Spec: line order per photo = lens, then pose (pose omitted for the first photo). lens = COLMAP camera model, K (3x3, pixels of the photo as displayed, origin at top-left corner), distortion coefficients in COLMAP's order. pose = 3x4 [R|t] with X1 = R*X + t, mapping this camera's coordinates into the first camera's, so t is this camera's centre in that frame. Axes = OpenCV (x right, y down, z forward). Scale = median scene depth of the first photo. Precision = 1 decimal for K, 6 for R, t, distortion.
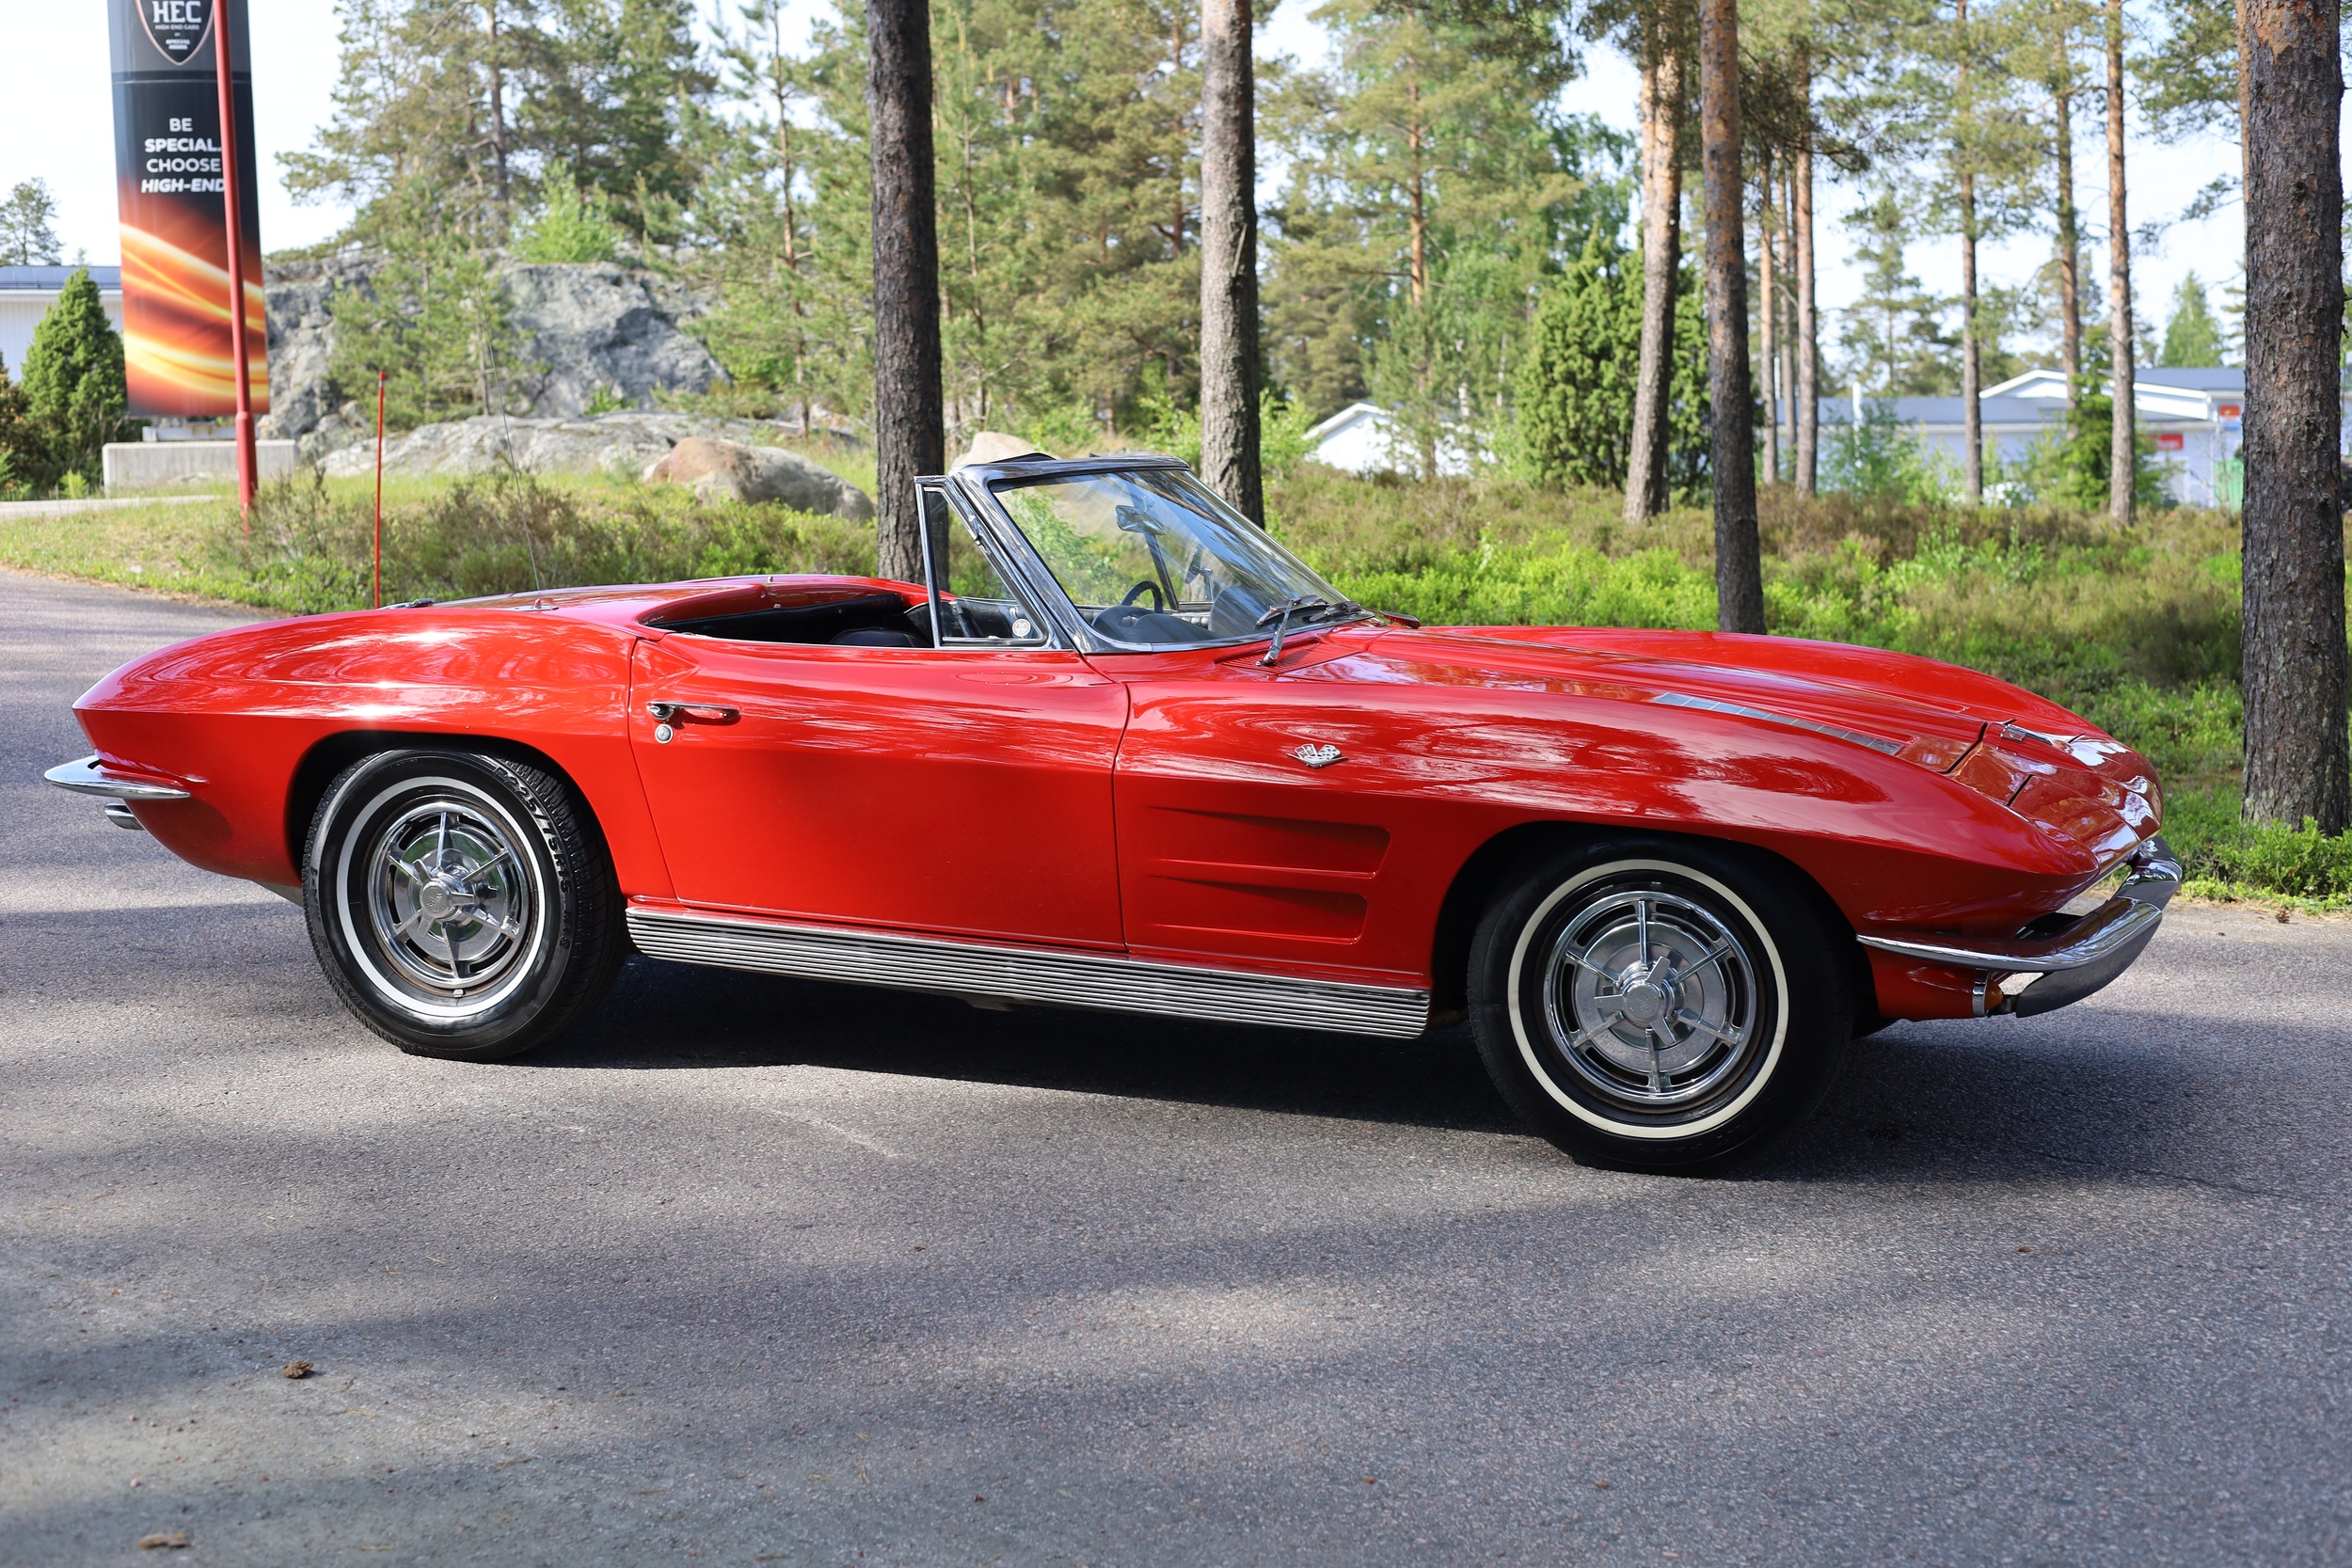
lens RADIAL K [[3324.2, 0, 1176.0], [0, 3324.2, 784.0], [0, 0, 1]] dist [-0.007657, -0.045419]
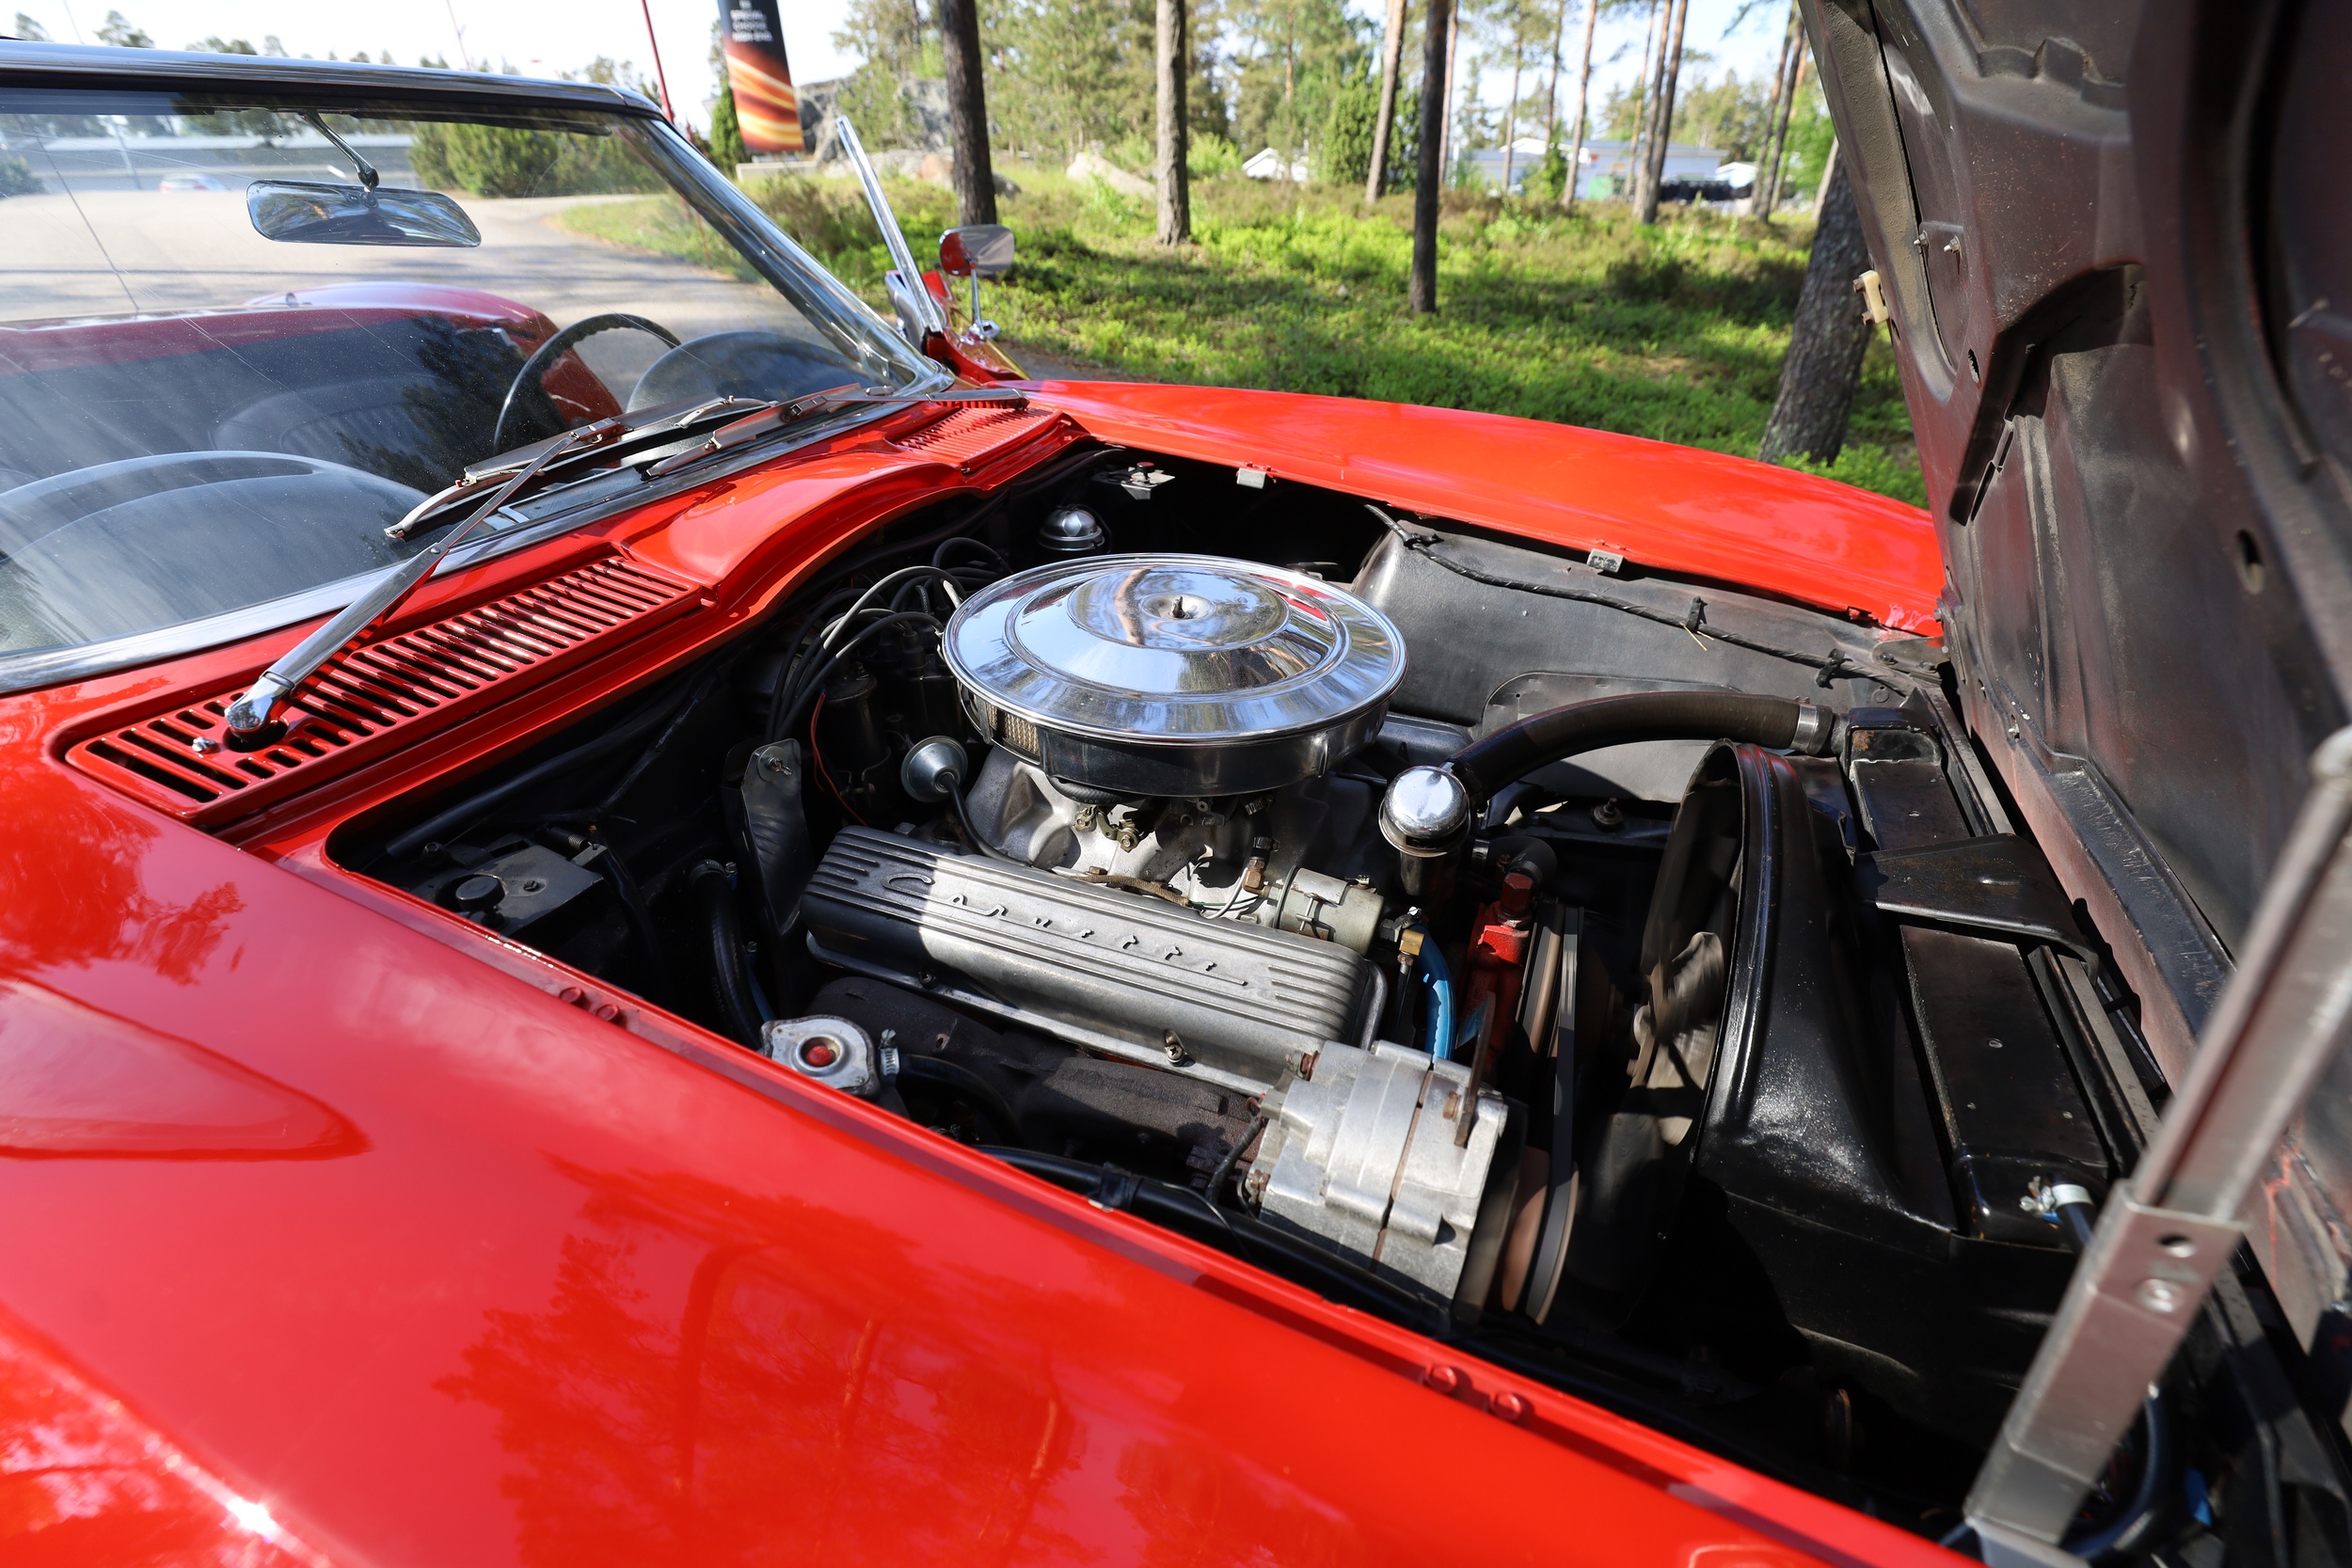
lens RADIAL K [[1005.2, 0, 1184.6], [0, 1005.2, 790.3], [0, 0, 1]] dist [-0.054836, 0.019701]
pose [[0.999752, 0.014848, -0.016576, 0.019824], [-0.005925, 0.895583, 0.444855, -0.012482], [0.021450, -0.444647, 0.895449, 0.151250]]
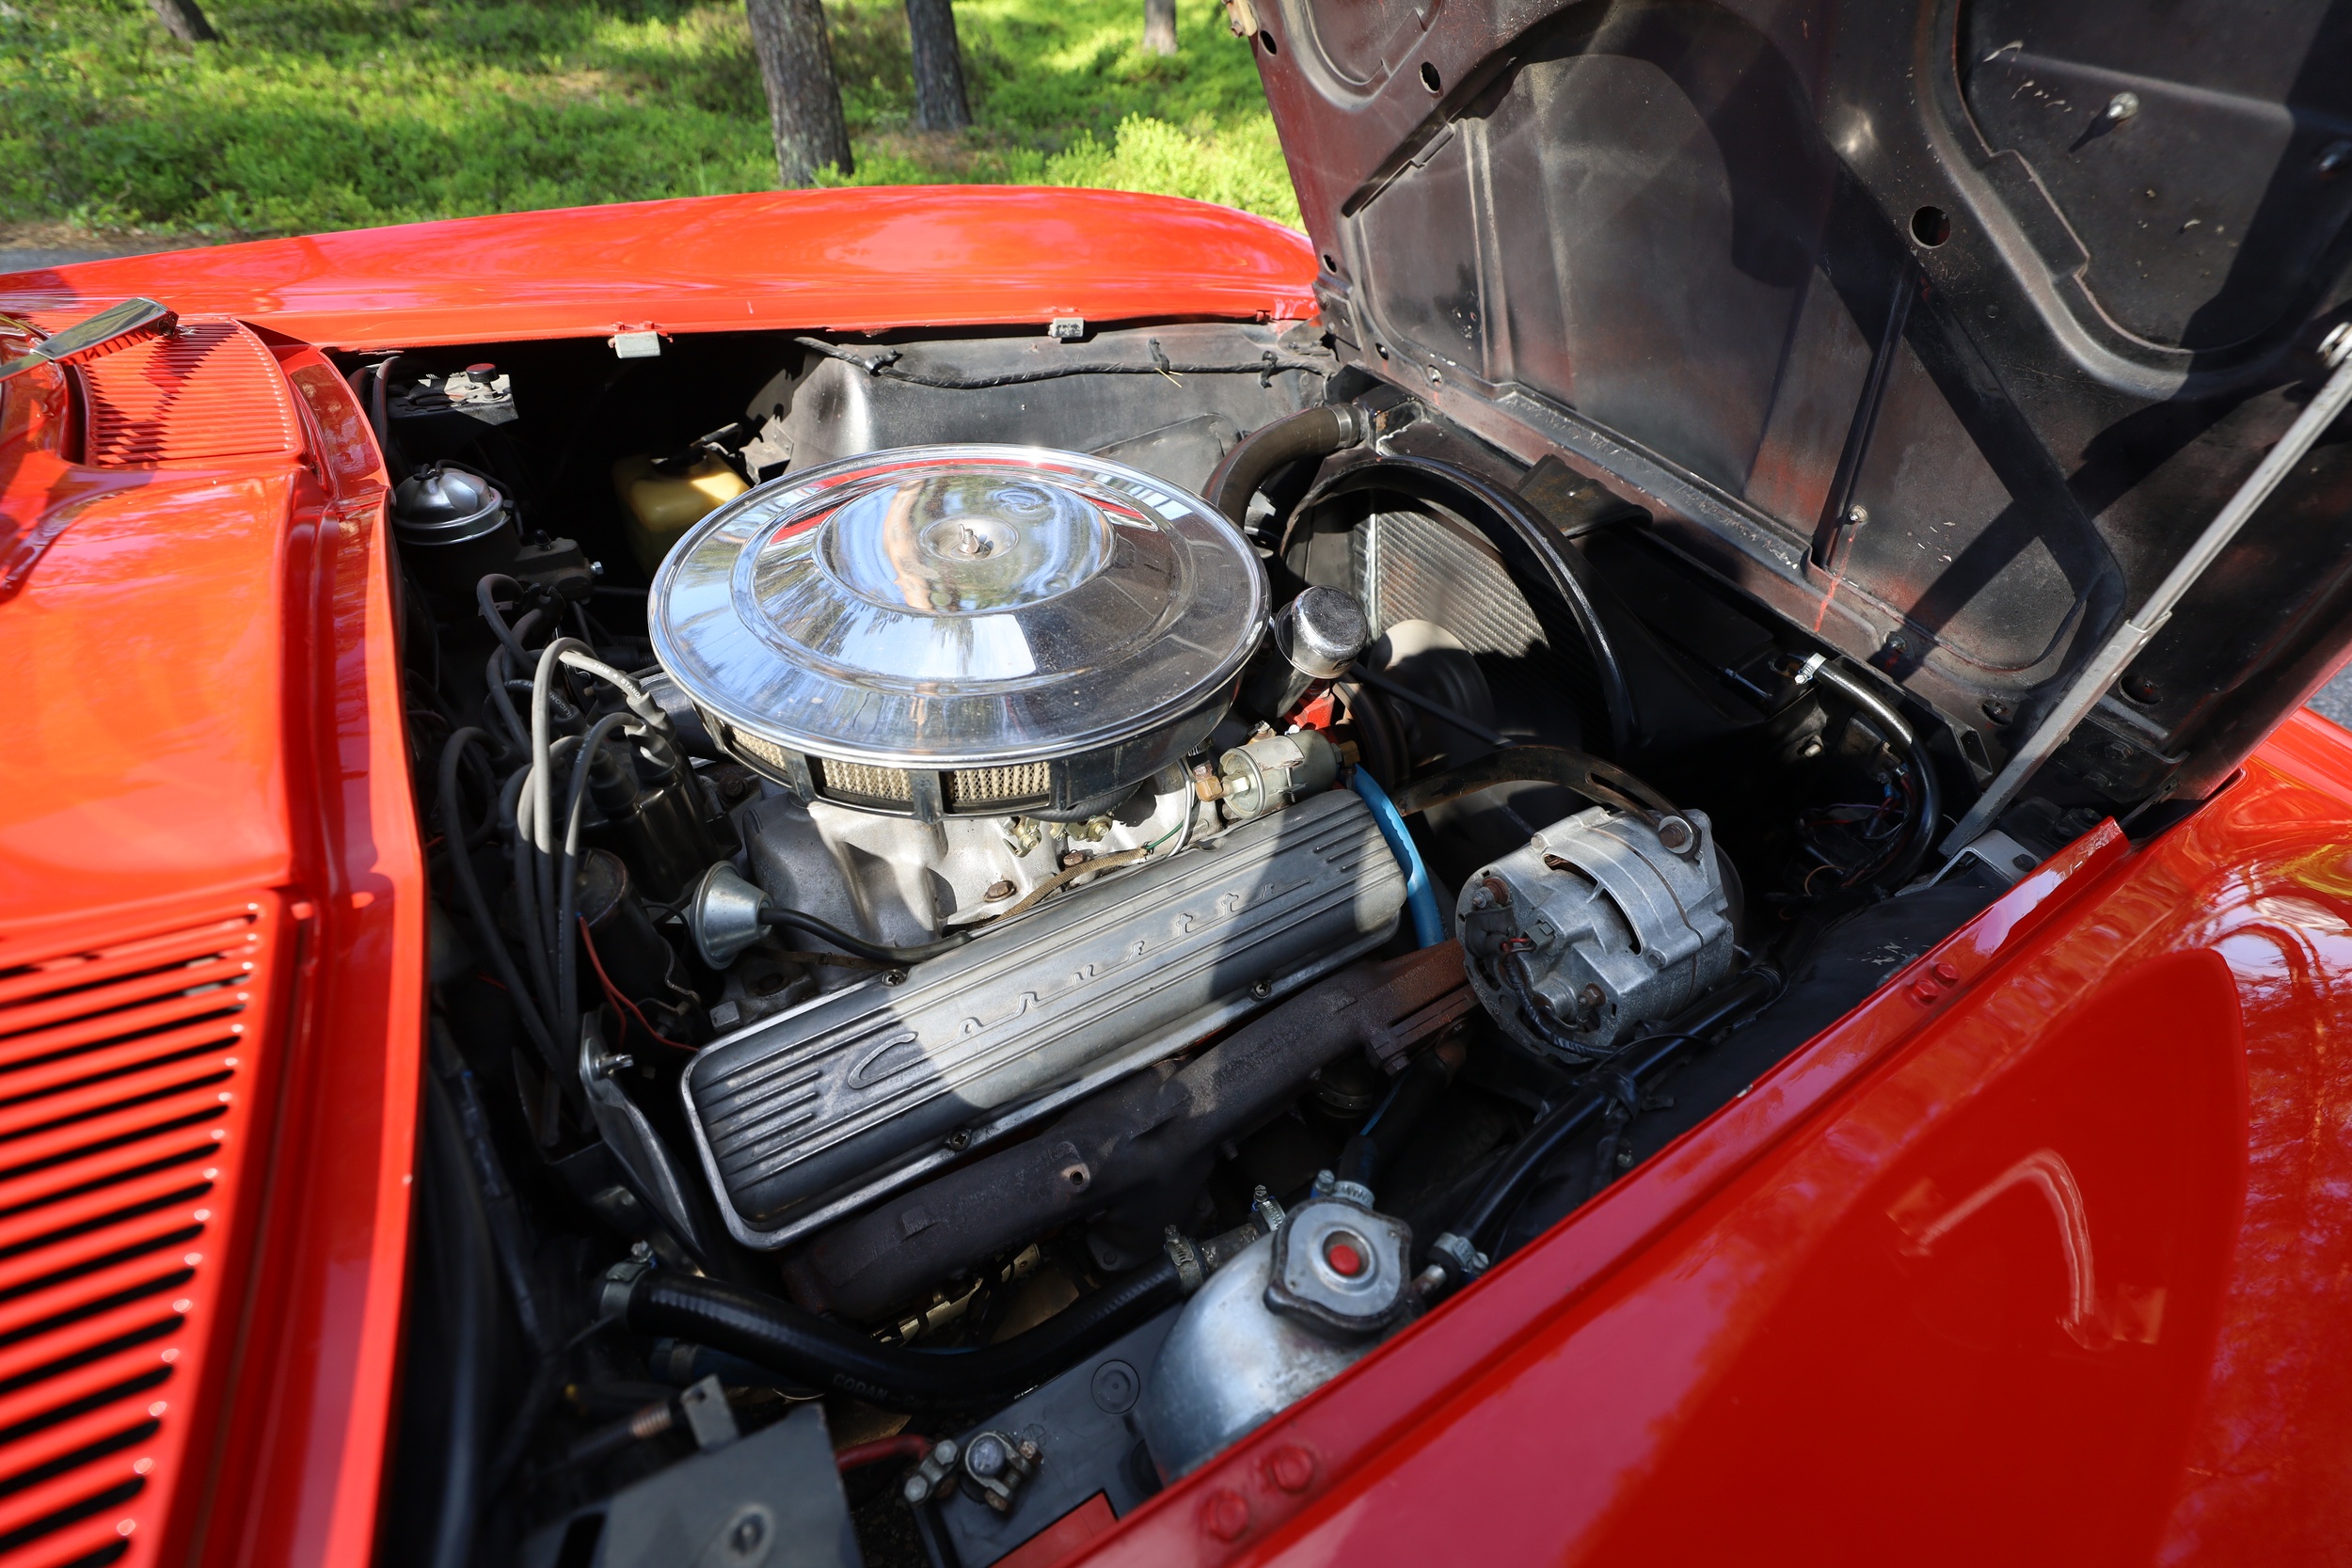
lens RADIAL K [[999.3, 0, 1182.0], [0, 999.3, 777.5], [0, 0, 1]] dist [-0.044204, 0.014646]
pose [[0.607435, -0.519978, 0.600538, 0.009564], [0.027591, 0.769347, 0.638234, -0.013678], [-0.793890, -0.371117, 0.481675, 0.160368]]
